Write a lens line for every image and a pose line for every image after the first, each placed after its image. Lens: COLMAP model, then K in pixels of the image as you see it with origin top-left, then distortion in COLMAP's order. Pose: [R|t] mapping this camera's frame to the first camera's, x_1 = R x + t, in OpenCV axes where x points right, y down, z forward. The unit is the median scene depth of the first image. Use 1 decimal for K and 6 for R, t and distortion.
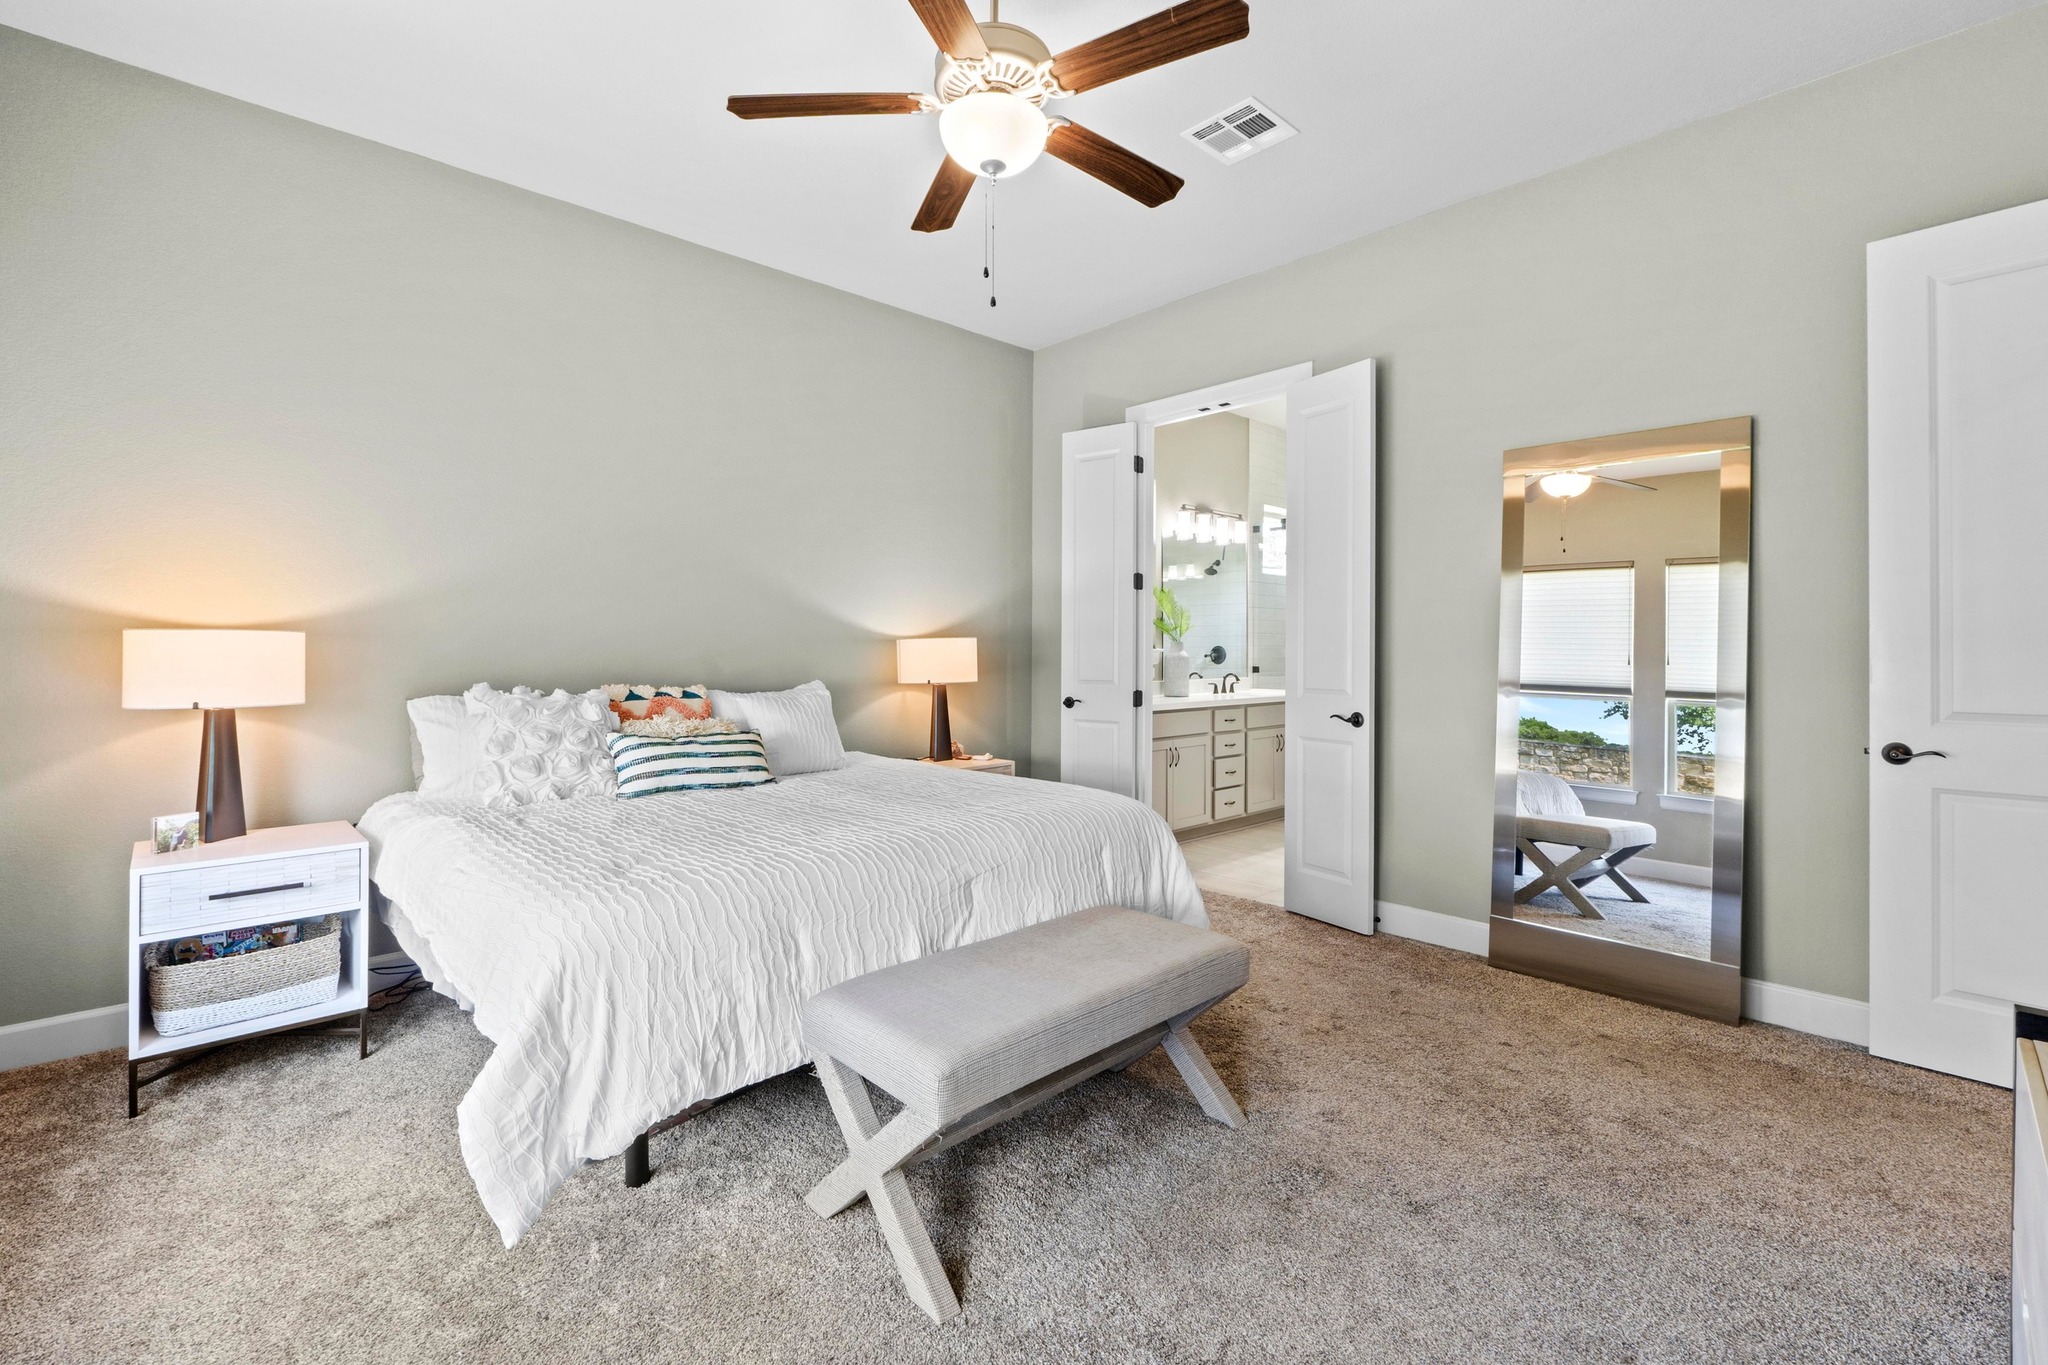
lens RADIAL K [[887.1, 0, 1018.7], [0, 887.1, 644.9], [0, 0, 1]] dist [0.000976, 0.000019]
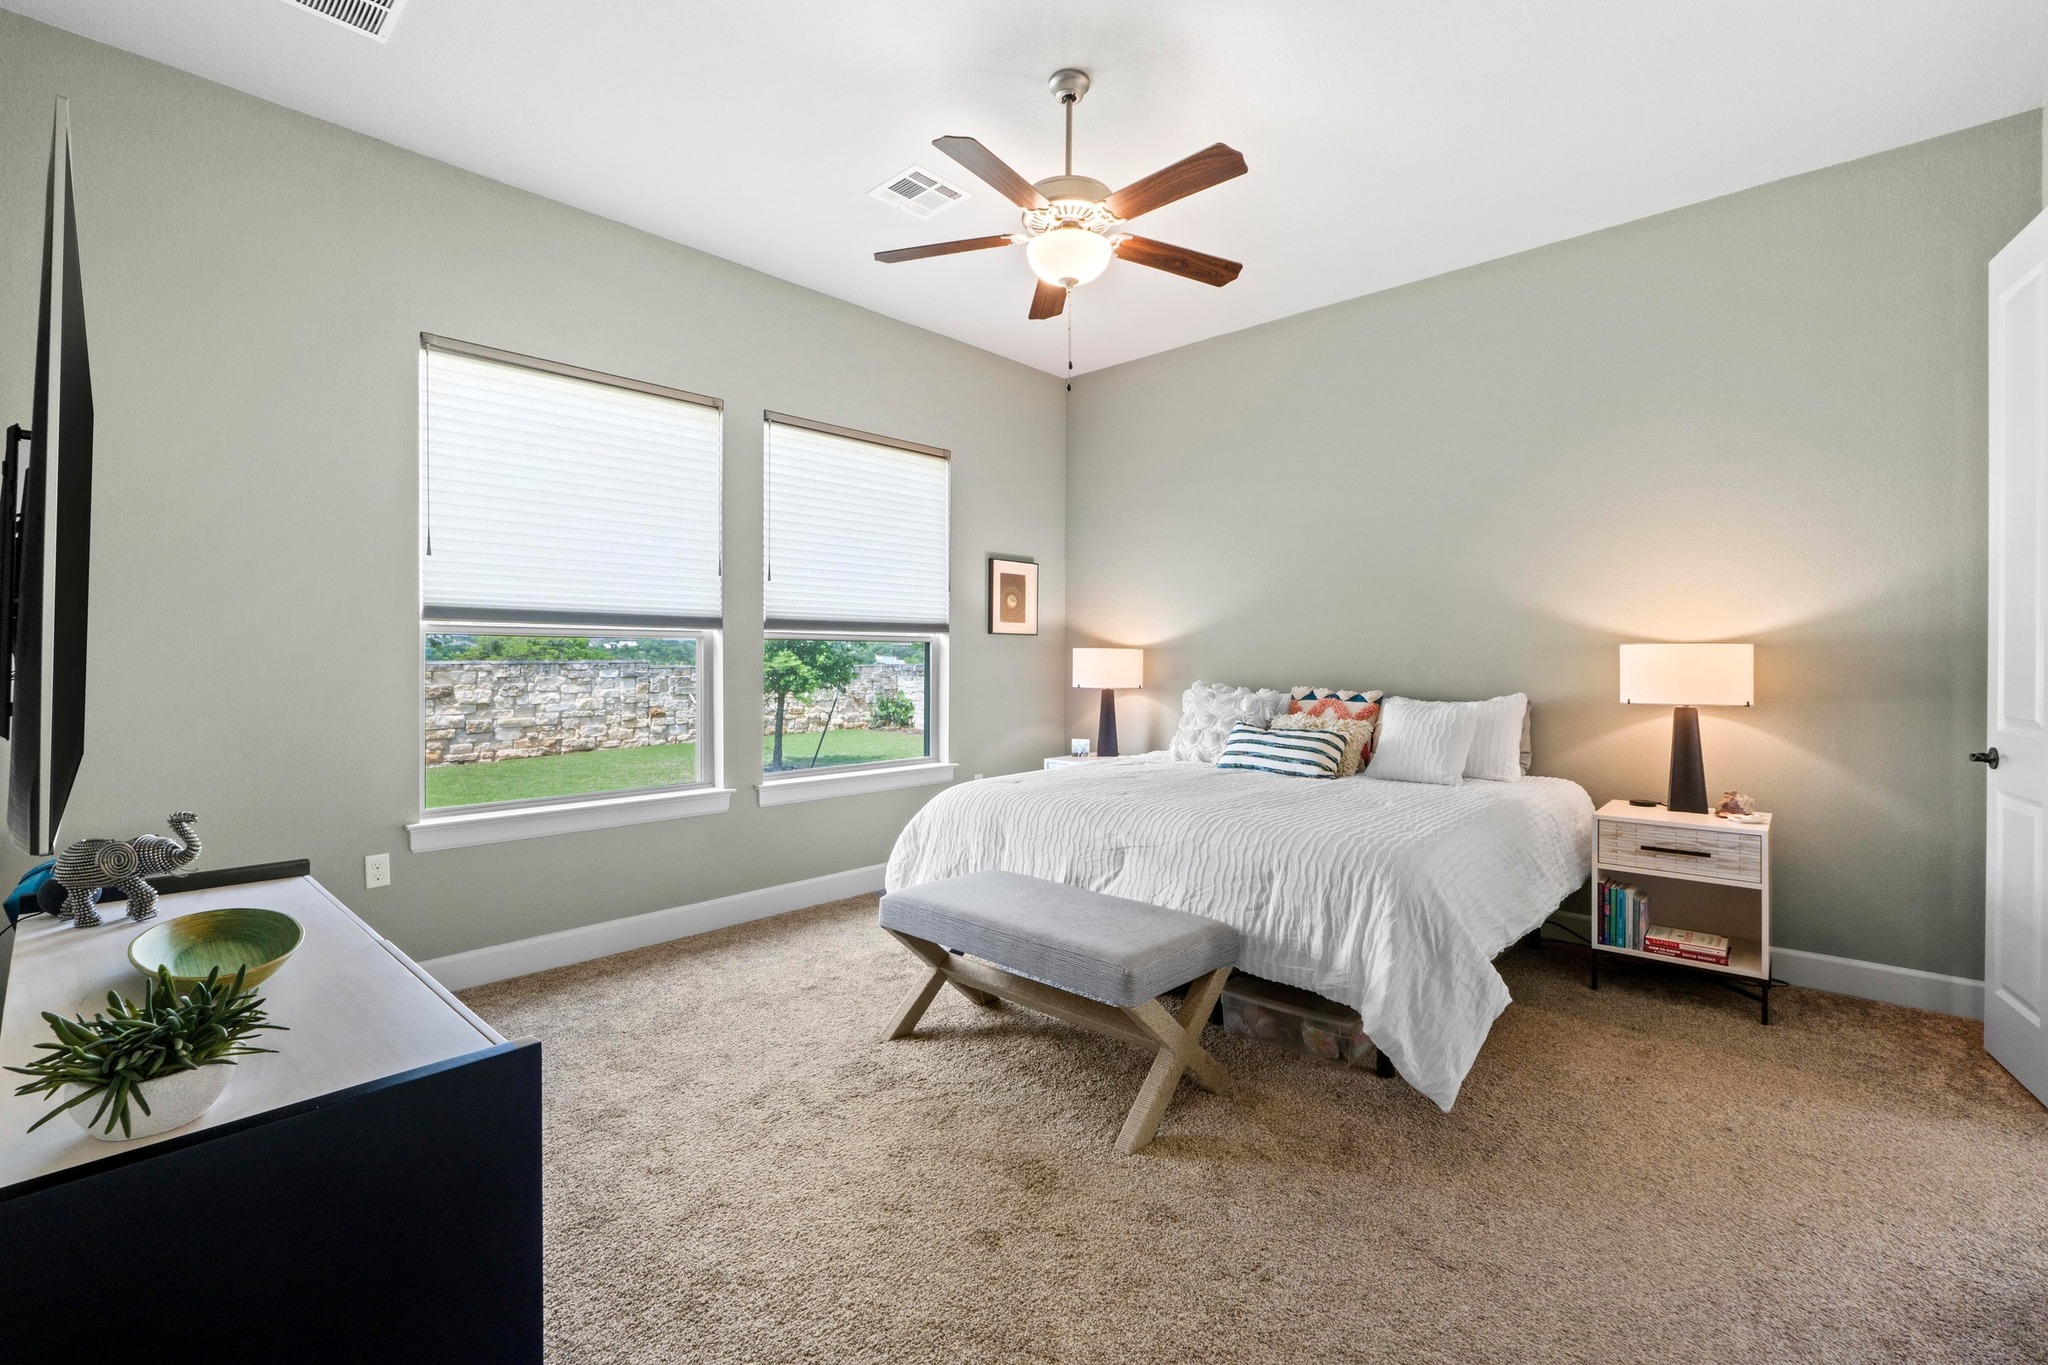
lens RADIAL K [[887.1, 0, 1024.2], [0, 887.1, 668.3], [0, 0, 1]] dist [0.000976, 0.000019]
pose [[0.067194, 0.010973, -0.997680, 0.820434], [0.000189, 0.999939, 0.011011, 0.006007], [0.997740, -0.000929, 0.067188, 0.567599]]
